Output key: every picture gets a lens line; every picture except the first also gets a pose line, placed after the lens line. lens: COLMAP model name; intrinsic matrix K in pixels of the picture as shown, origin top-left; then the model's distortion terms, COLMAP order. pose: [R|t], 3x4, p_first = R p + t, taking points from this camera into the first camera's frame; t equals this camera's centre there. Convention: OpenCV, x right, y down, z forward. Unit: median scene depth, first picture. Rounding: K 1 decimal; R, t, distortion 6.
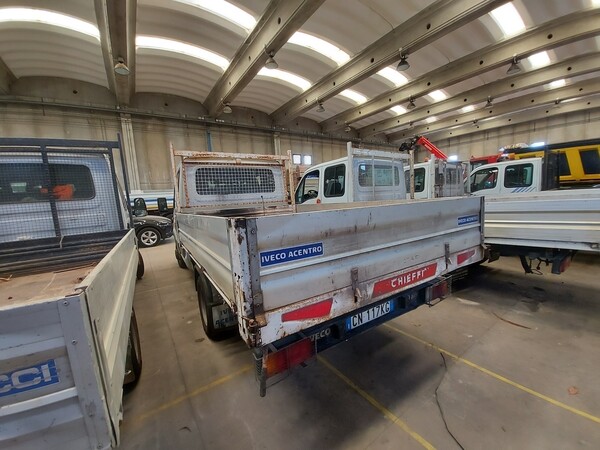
lens RADIAL K [[237.1, 0, 297.3], [0, 237.1, 227.8], [0, 0, 1]] dist [-0.000602, -0.011164]
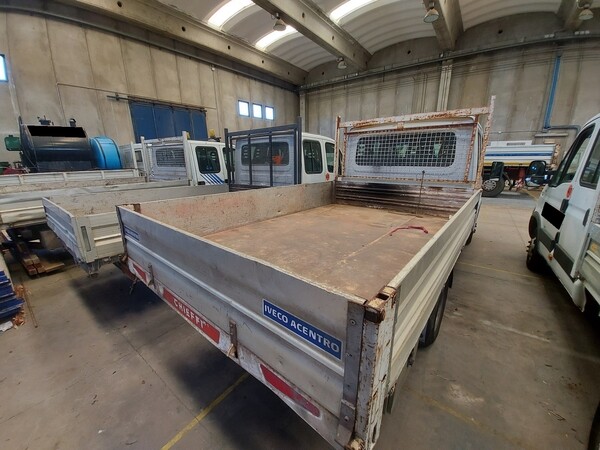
lens RADIAL K [[237.1, 0, 301.9], [0, 237.1, 226.3], [0, 0, 1]] dist [-0.000602, -0.011164]
pose [[0.333806, 0.310564, -0.890013, 0.397521], [-0.123213, 0.950444, 0.285439, -0.119463], [0.934555, 0.014380, 0.355529, 0.334268]]
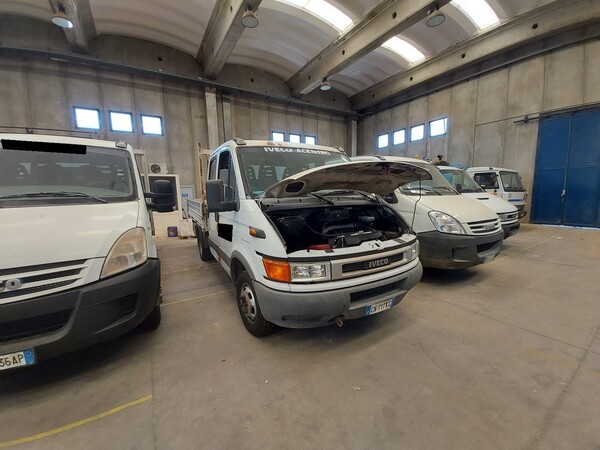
lens RADIAL K [[237.1, 0, 294.9], [0, 237.1, 227.3], [0, 0, 1]] dist [-0.000602, -0.011164]
pose [[-0.996066, 0.075308, 0.046710, -0.395827], [0.084867, 0.962367, 0.258160, -0.206223], [-0.025511, 0.261108, -0.964972, 1.837710]]
